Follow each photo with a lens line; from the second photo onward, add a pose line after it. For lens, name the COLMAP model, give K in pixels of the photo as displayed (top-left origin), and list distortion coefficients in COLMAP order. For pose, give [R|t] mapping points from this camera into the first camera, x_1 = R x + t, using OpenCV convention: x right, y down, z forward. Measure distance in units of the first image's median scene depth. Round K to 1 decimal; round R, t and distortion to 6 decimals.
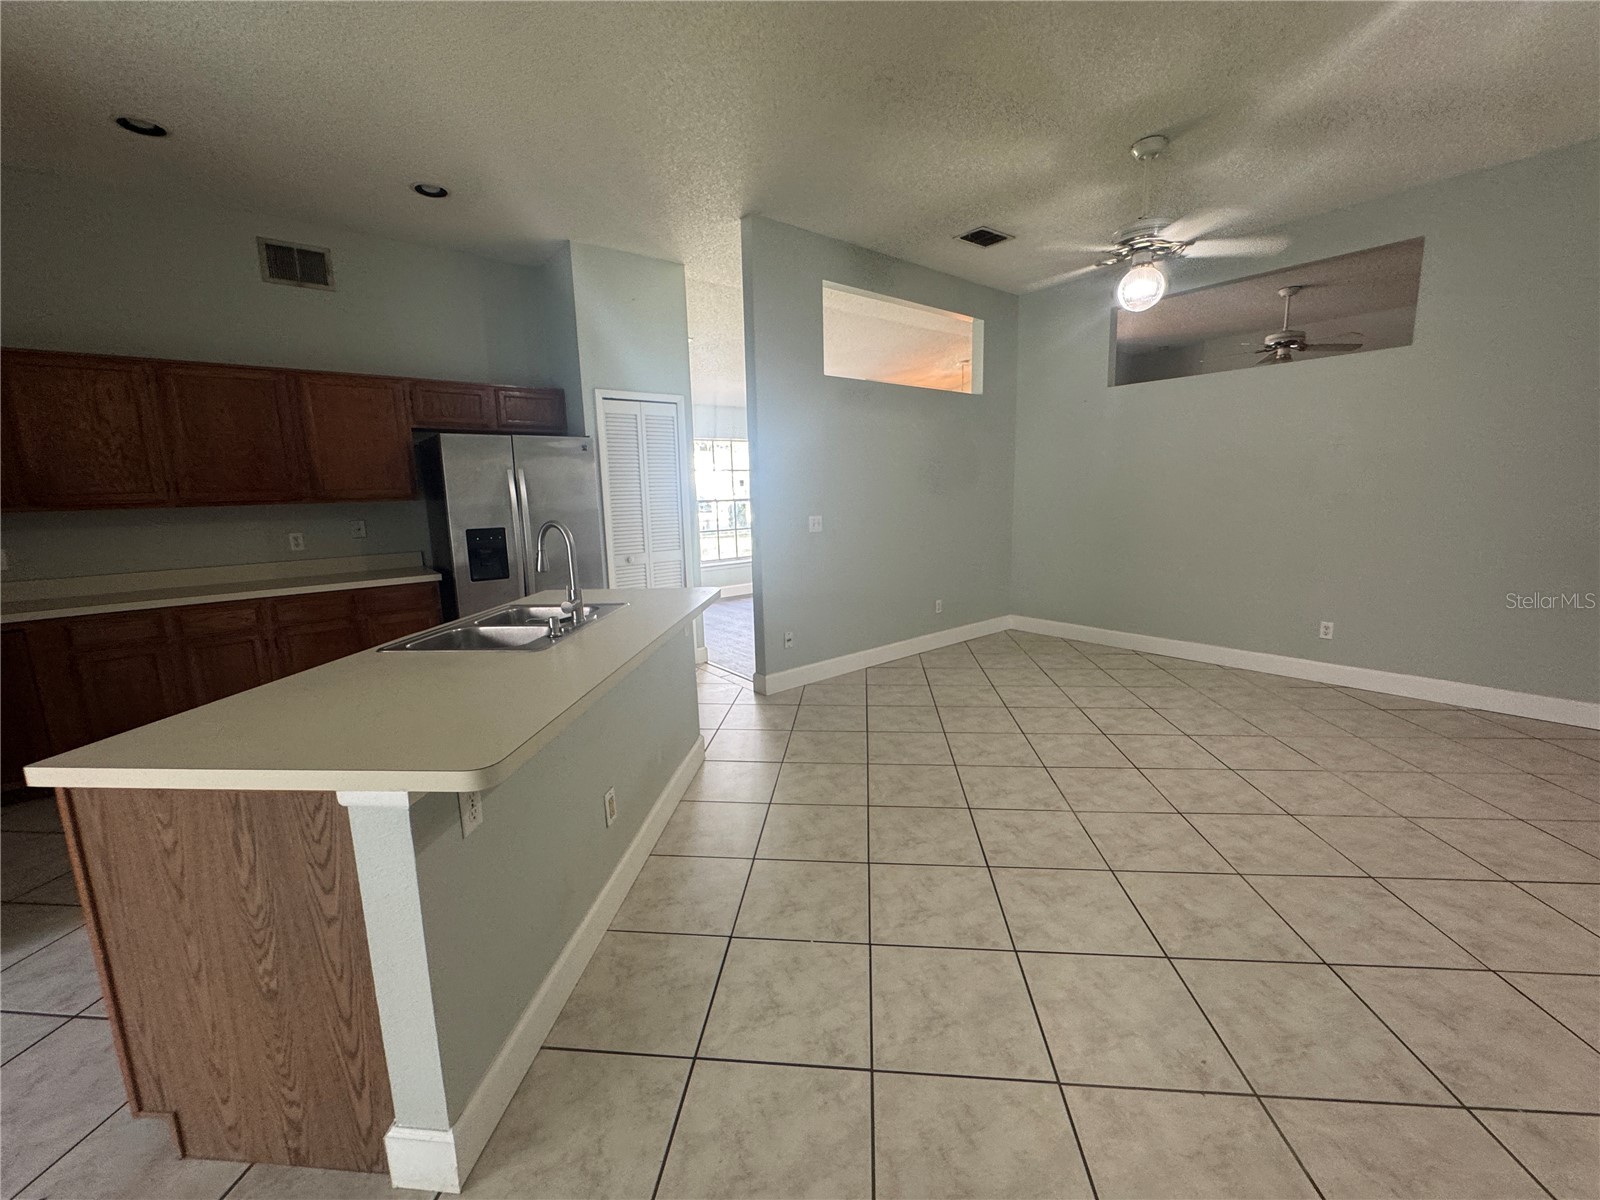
lens RADIAL K [[641.6, 0, 799.4], [0, 641.6, 594.9], [0, 0, 1]] dist [-0.004912, 0.000362]
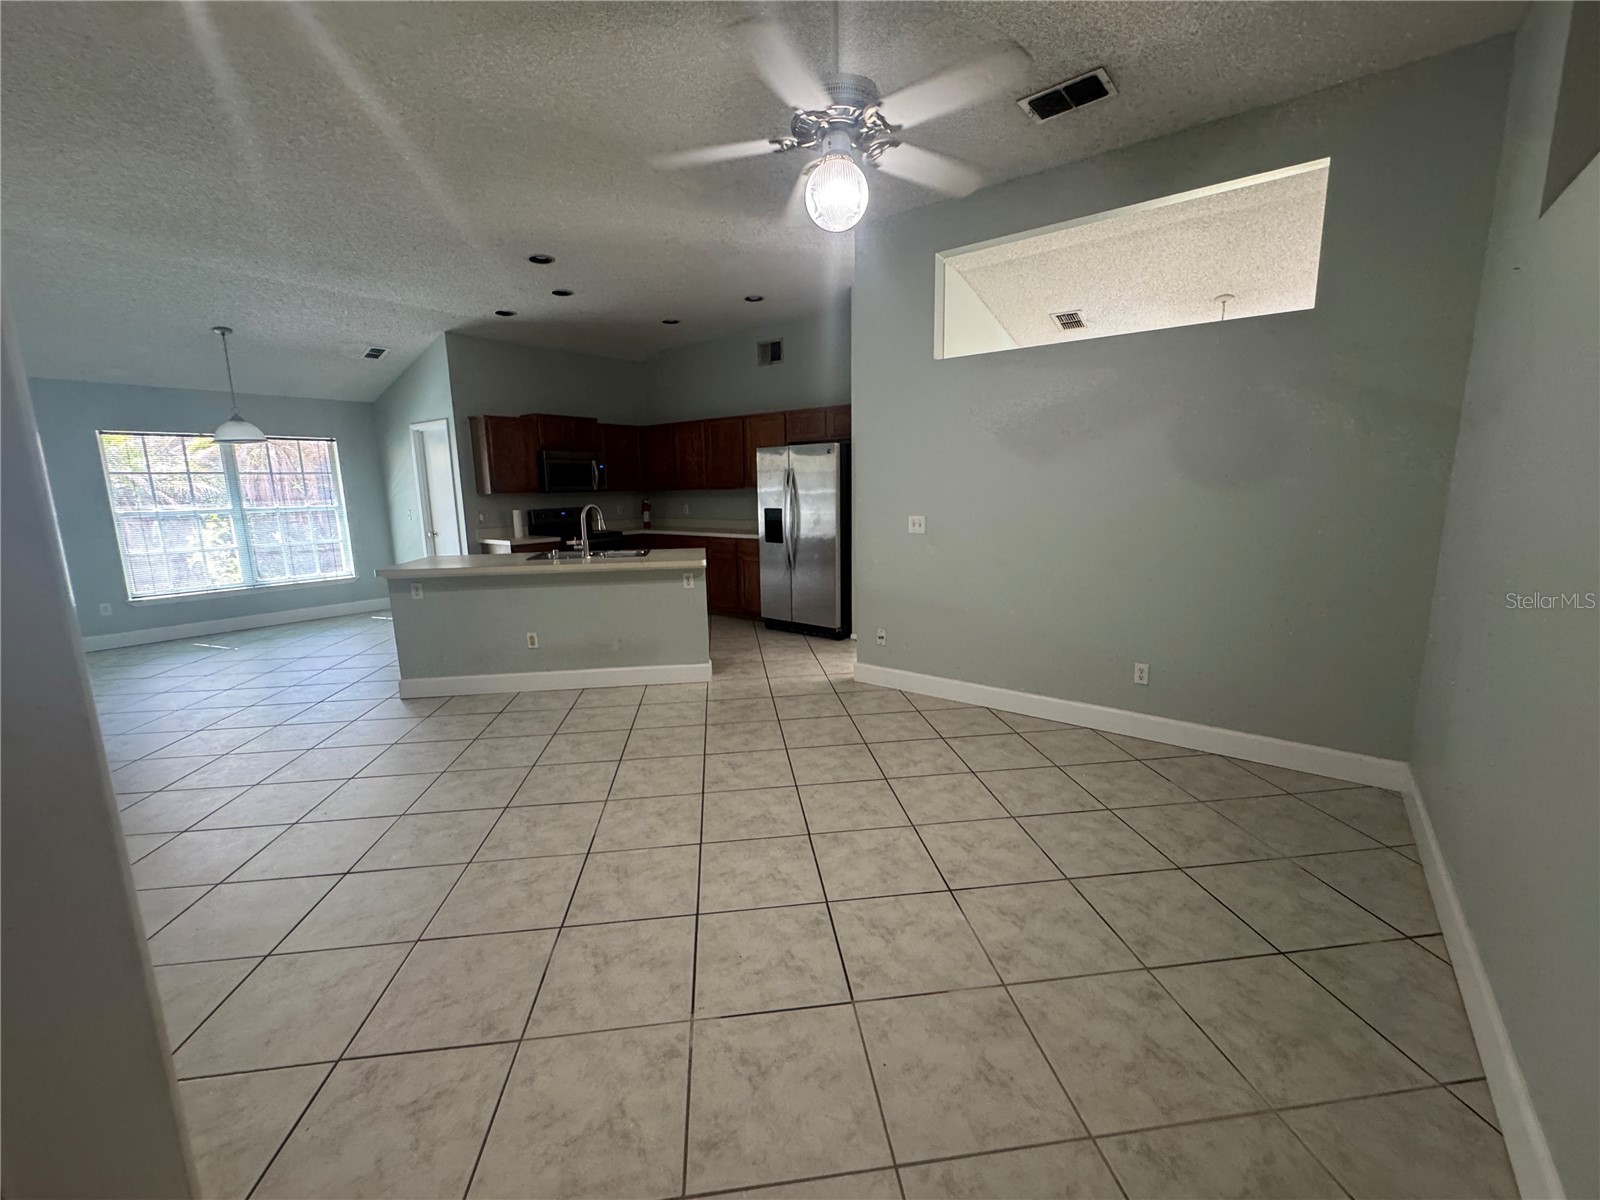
lens RADIAL K [[641.6, 0, 799.4], [0, 641.6, 594.9], [0, 0, 1]] dist [-0.004912, 0.000362]
pose [[0.225202, 0.186054, -0.956383, 1.156947], [-0.149010, 0.976627, 0.154904, -0.167808], [0.962850, 0.107626, 0.247662, 0.799431]]
